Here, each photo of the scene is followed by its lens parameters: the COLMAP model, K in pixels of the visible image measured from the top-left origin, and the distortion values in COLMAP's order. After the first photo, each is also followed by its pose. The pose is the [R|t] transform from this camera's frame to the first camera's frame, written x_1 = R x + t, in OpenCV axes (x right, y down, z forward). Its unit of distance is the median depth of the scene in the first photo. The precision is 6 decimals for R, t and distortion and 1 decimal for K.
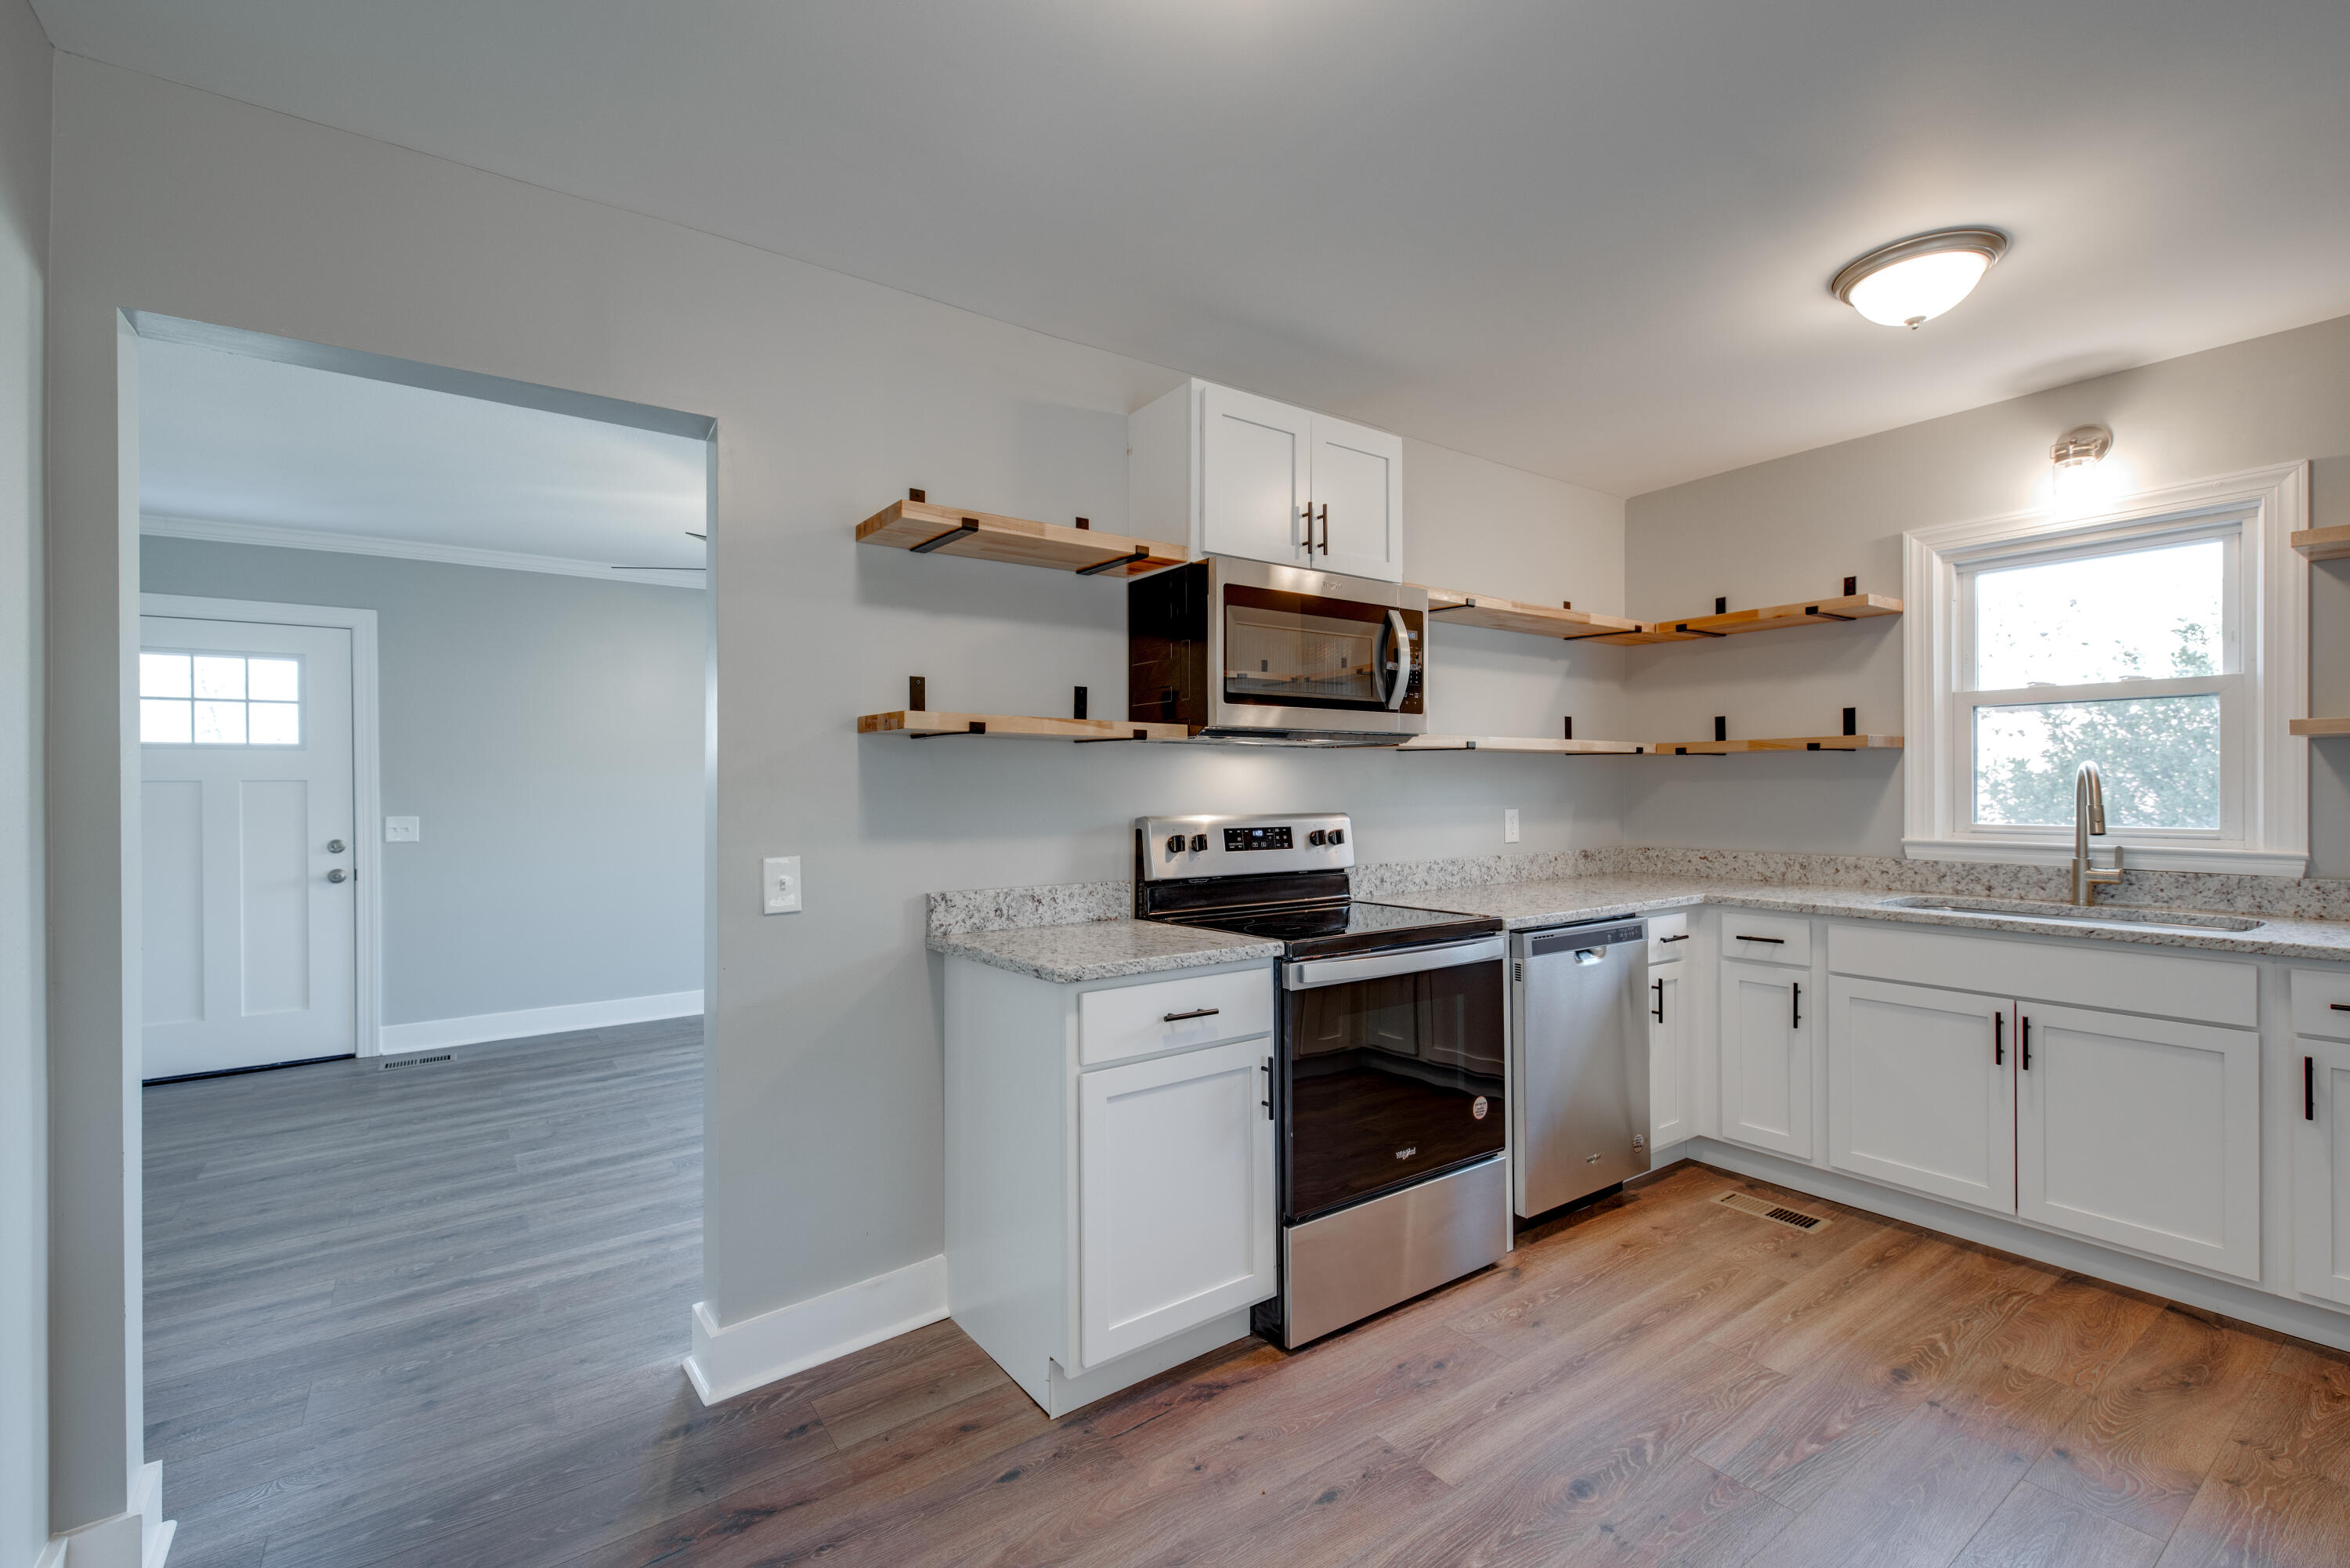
lens RADIAL K [[1028.0, 0, 1175.0], [0, 1028.0, 784.0], [0, 0, 1]] dist [0.001789, -0.000257]
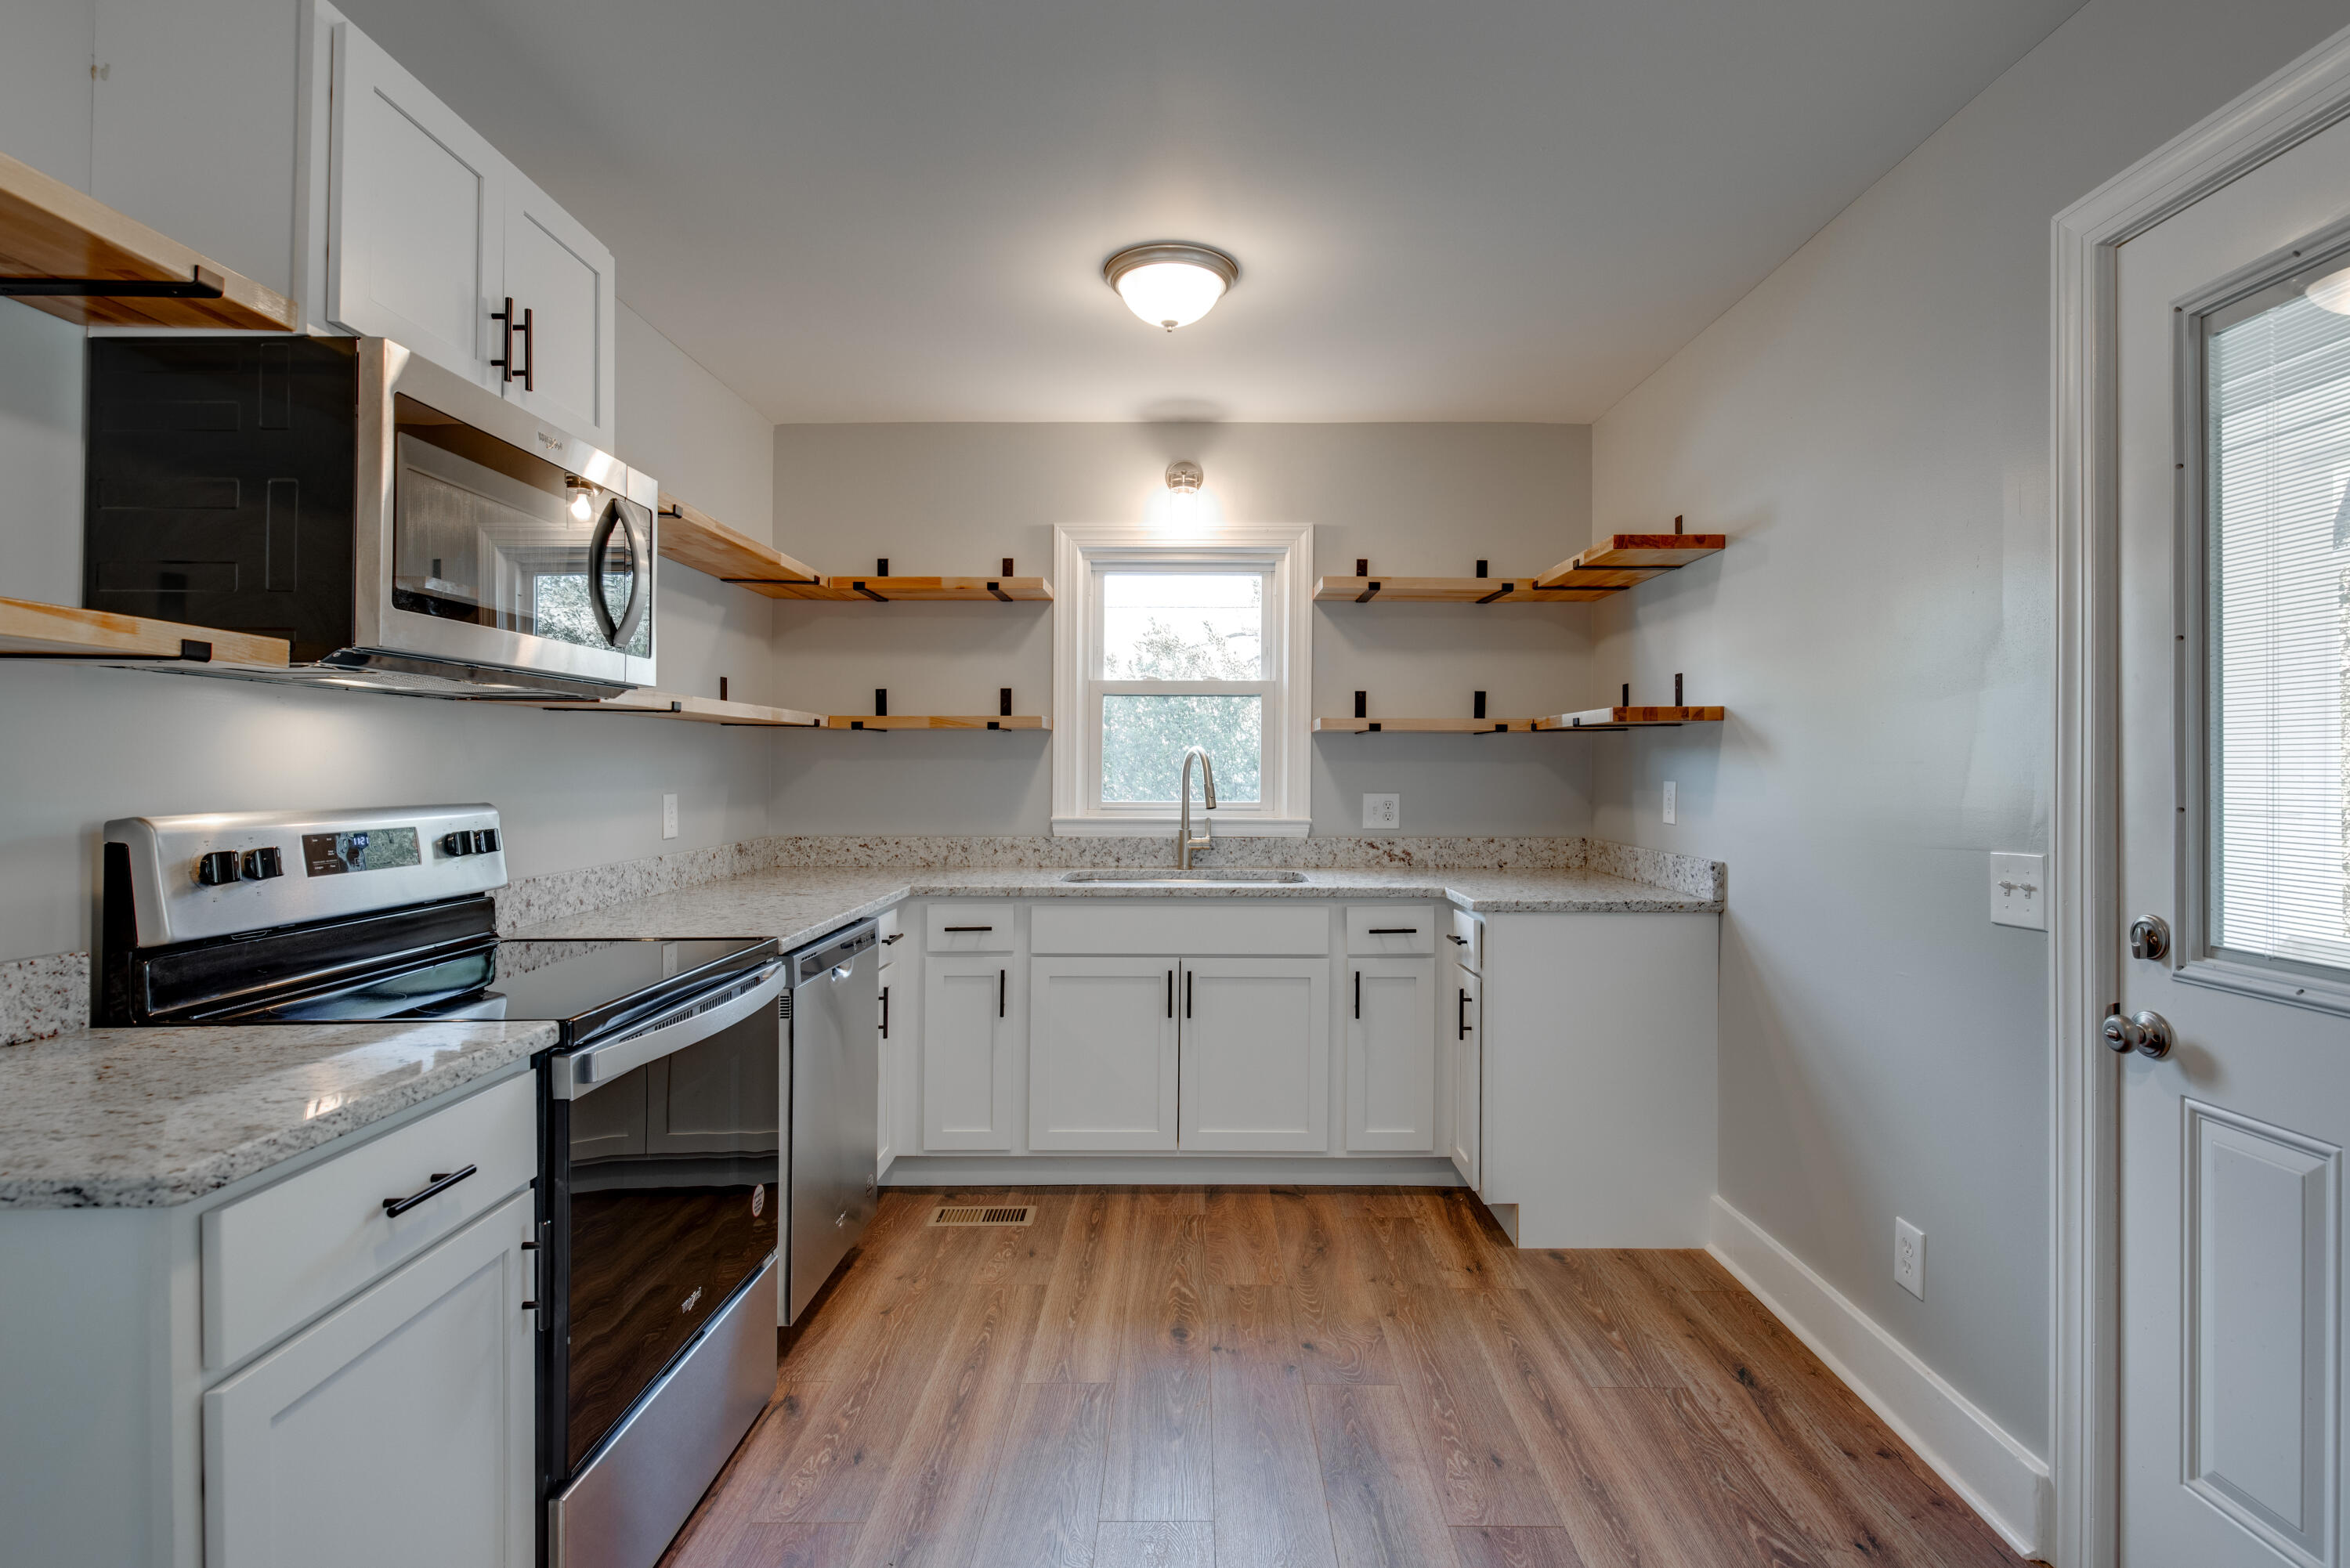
lens RADIAL K [[1138.2, 0, 1183.1], [0, 1138.2, 767.6], [0, 0, 1]] dist [0.021833, -0.018596]
pose [[0.575006, 0.006050, 0.818127, -0.189011], [-0.008529, 0.999963, -0.001400, 0.003878], [-0.818105, -0.006173, 0.575036, 0.267726]]
